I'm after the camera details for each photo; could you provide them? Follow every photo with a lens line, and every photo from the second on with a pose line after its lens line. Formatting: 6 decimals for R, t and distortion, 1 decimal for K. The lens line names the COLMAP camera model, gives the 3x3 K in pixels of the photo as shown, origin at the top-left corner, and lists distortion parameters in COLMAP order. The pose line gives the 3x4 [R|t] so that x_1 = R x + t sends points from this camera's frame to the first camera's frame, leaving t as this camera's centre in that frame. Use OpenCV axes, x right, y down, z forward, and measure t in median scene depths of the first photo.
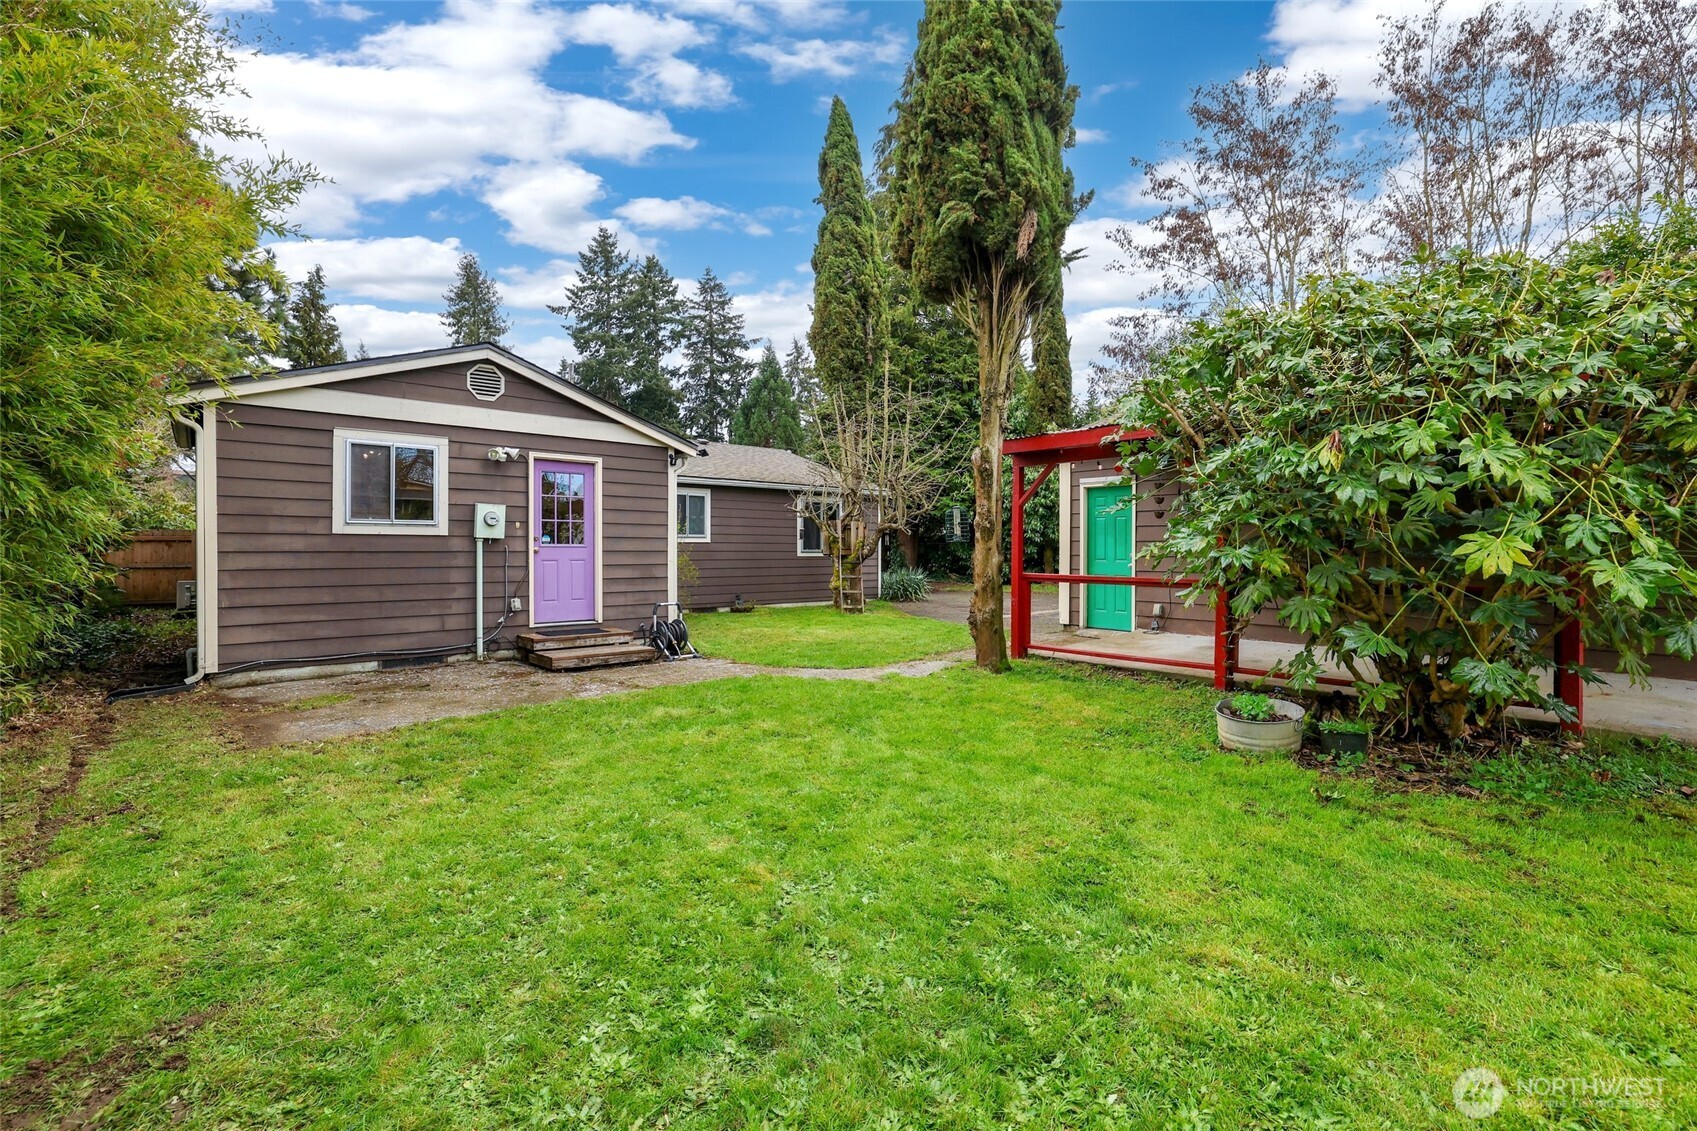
lens RADIAL K [[731.4, 0, 842.3], [0, 731.4, 552.2], [0, 0, 1]] dist [-0.049572, 0.016912]
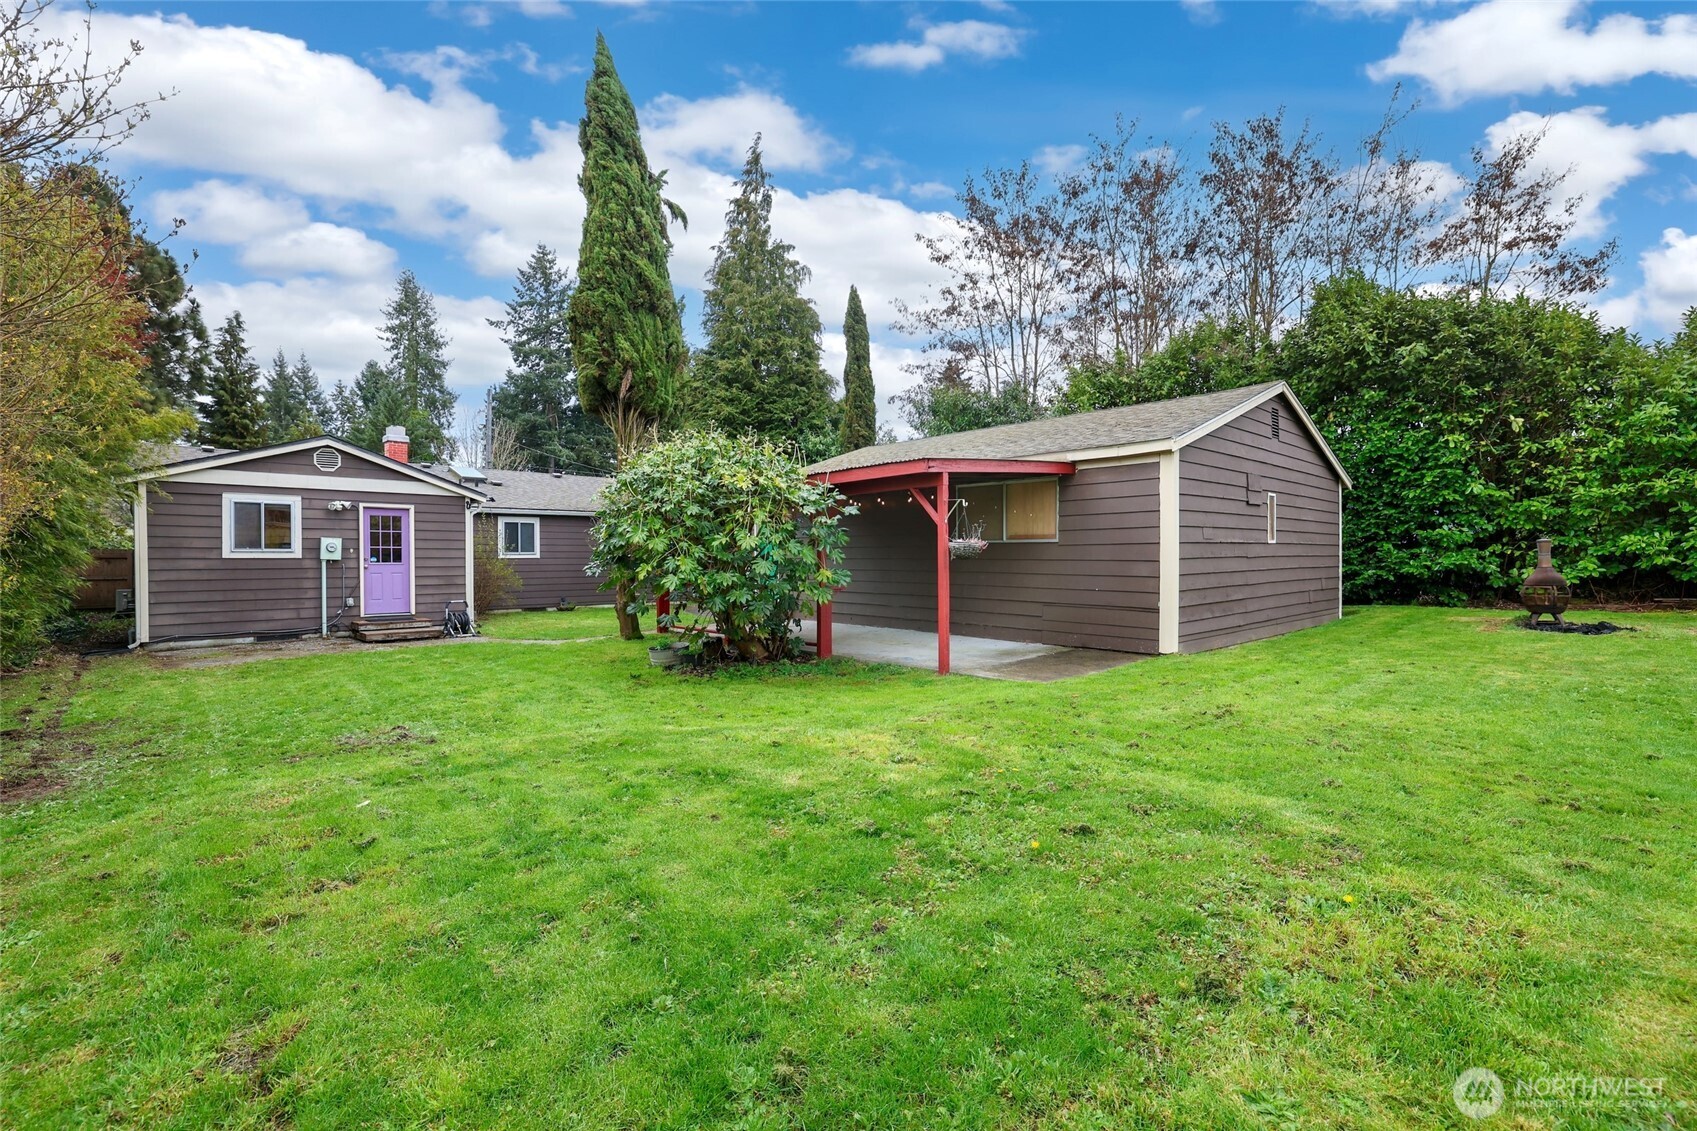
lens RADIAL K [[734.8, 0, 848.5], [0, 734.8, 565.5], [0, 0, 1]] dist [-0.050034, 0.017197]
pose [[0.998500, -0.004242, 0.054584, 0.541834], [0.003810, 0.999961, 0.008000, -0.014671], [-0.054615, -0.007780, 0.998477, -0.609671]]
